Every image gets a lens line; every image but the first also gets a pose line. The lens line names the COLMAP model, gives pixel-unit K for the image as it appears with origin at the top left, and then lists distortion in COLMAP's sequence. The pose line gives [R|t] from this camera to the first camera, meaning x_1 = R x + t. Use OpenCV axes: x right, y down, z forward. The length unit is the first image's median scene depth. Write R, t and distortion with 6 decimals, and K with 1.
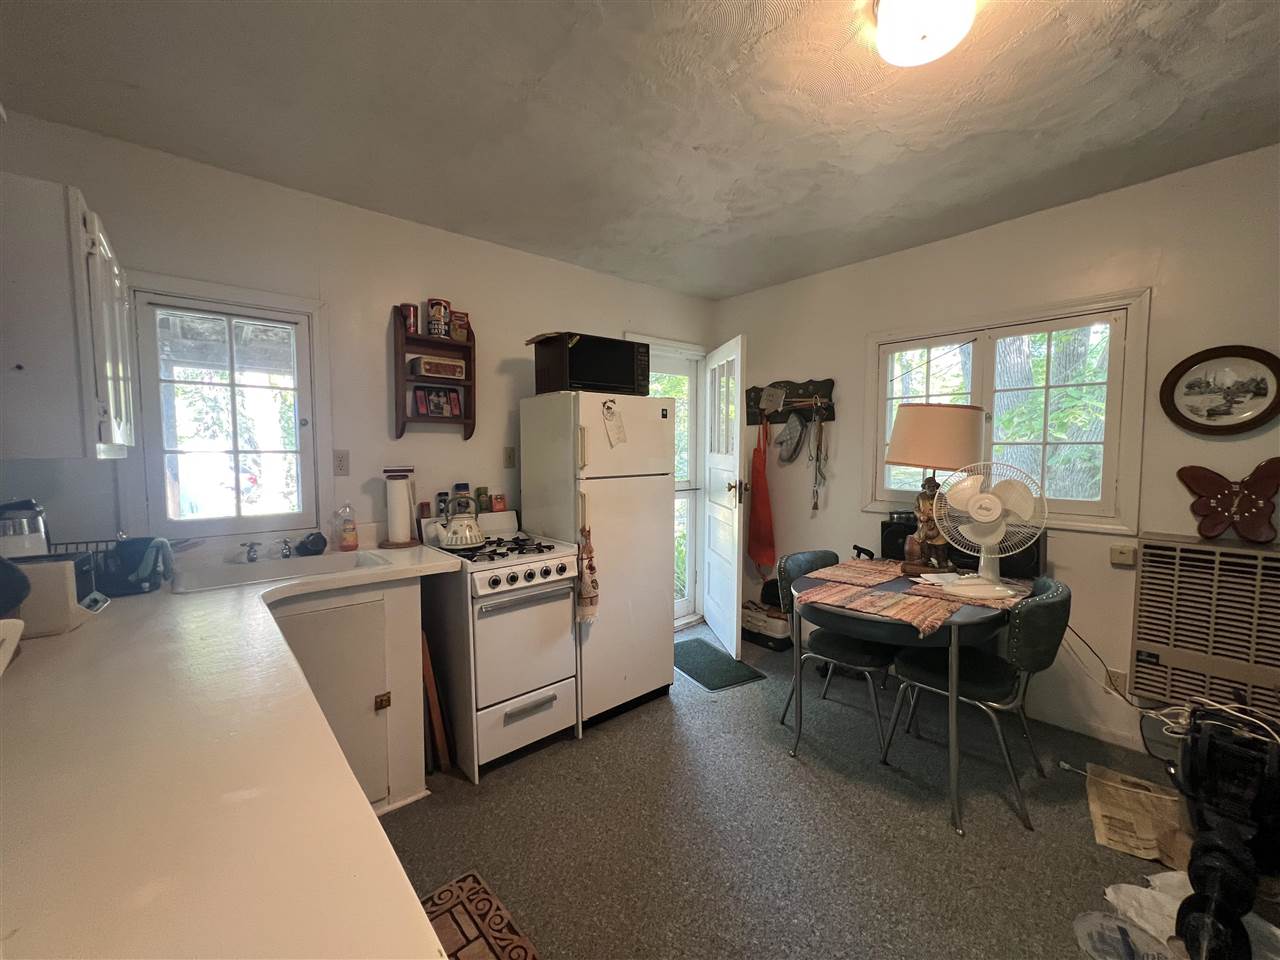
lens RADIAL K [[512.4, 0, 639.2], [0, 512.4, 480.6], [0, 0, 1]] dist [-0.001409, 0.000778]
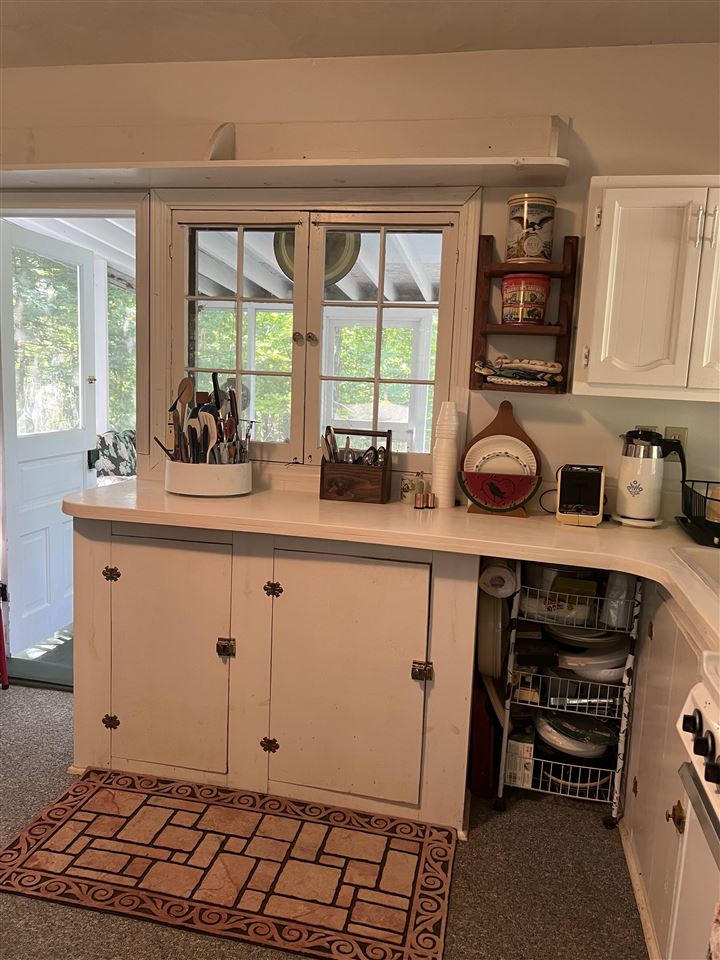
lens RADIAL K [[716.9, 0, 367.1], [0, 716.9, 481.8], [0, 0, 1]] dist [0.071904, -0.090110]
pose [[-0.795344, 0.051152, -0.603996, 0.224499], [-0.079944, 0.978877, 0.188170, -0.065370], [0.600863, 0.197946, -0.774455, 1.092388]]
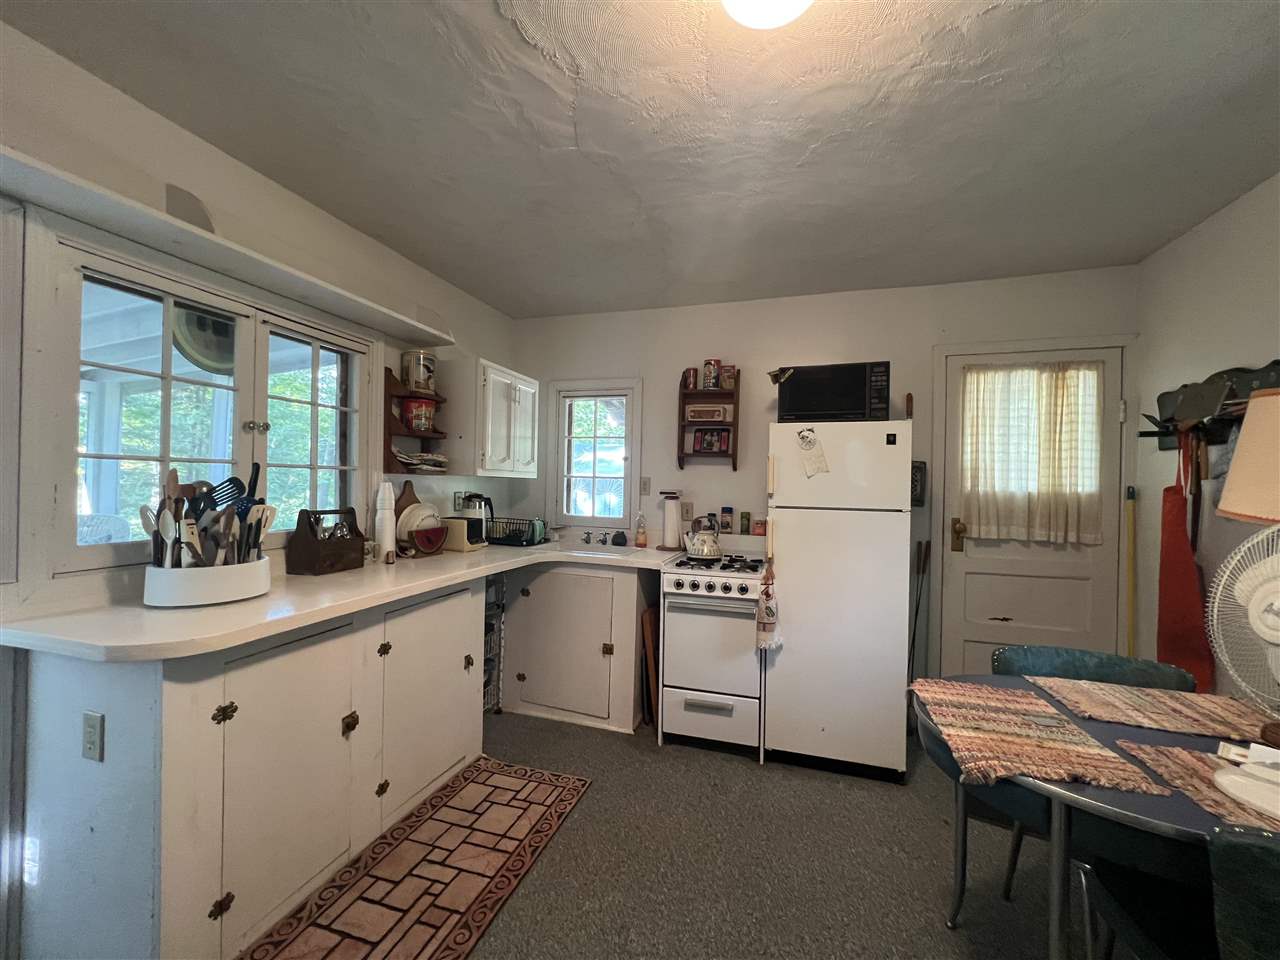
lens RADIAL K [[512.4, 0, 642.2], [0, 512.4, 480.6], [0, 0, 1]] dist [-0.001409, 0.000778]
pose [[0.523692, 0.012799, -0.851812, 0.624703], [-0.077105, 0.996495, -0.032431, -0.002772], [0.848411, 0.082663, 0.522843, 0.231132]]
